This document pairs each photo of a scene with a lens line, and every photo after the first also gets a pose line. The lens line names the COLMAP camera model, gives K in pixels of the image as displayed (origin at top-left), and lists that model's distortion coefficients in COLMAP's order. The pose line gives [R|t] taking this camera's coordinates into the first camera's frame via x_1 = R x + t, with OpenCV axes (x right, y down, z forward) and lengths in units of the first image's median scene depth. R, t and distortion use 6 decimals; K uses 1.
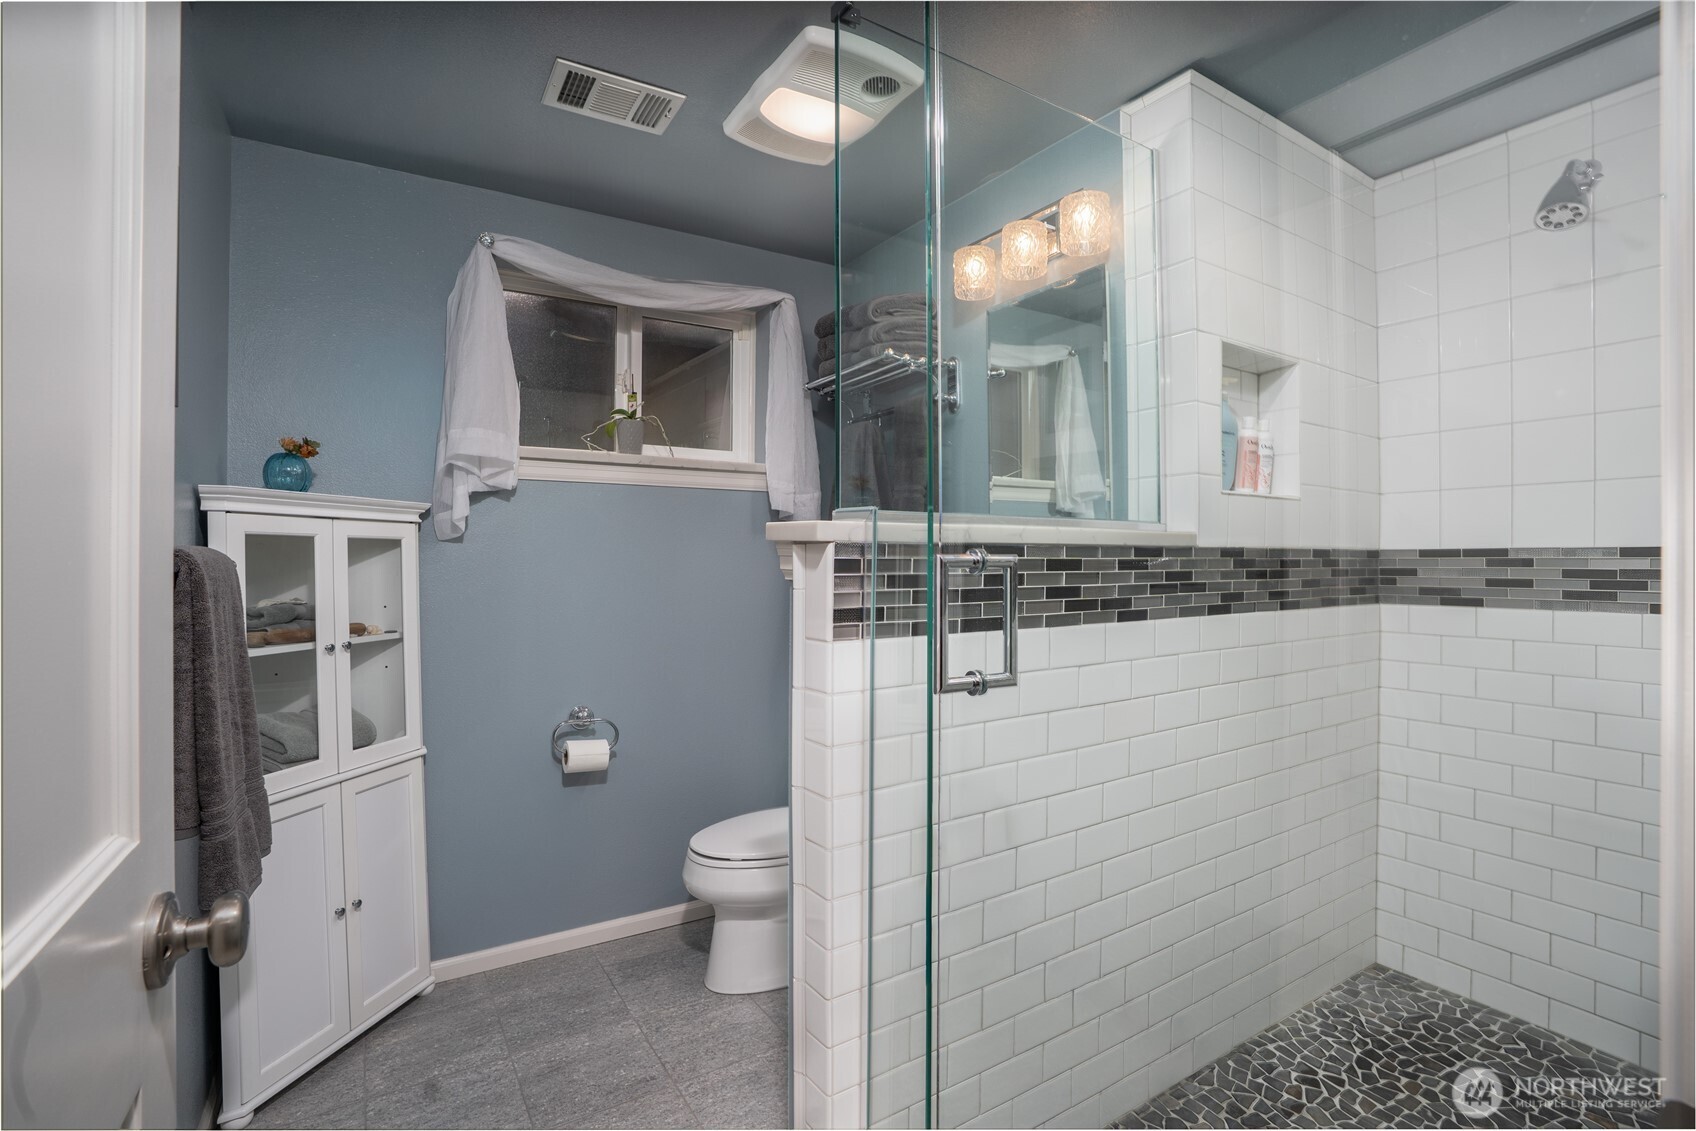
lens RADIAL K [[789.2, 0, 845.6], [0, 789.2, 563.6], [0, 0, 1]] dist [-0.069598, 0.025907]
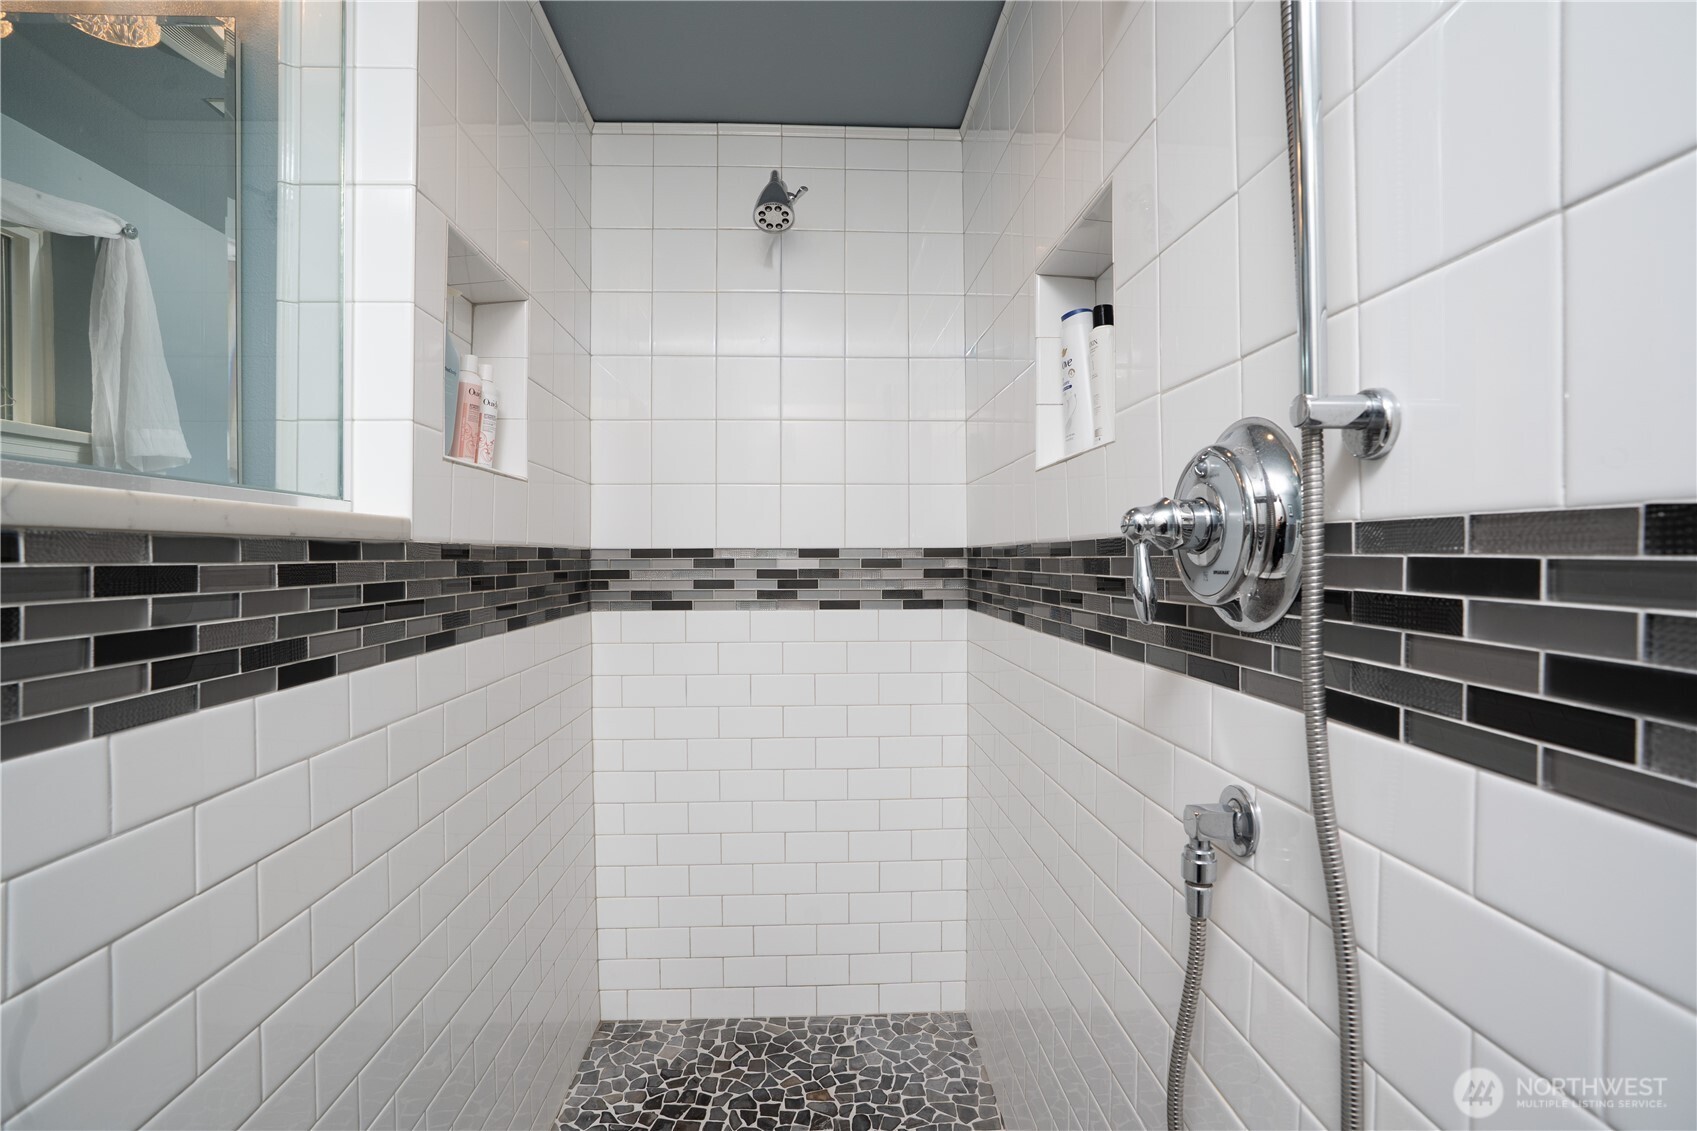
lens RADIAL K [[789.6, 0, 846.1], [0, 789.6, 563.6], [0, 0, 1]] dist [-0.069598, 0.025907]
pose [[0.494297, -0.008206, 0.869255, 0.086290], [0.005651, 0.999965, 0.006227, -0.006149], [-0.869275, 0.001834, 0.494326, 0.374266]]
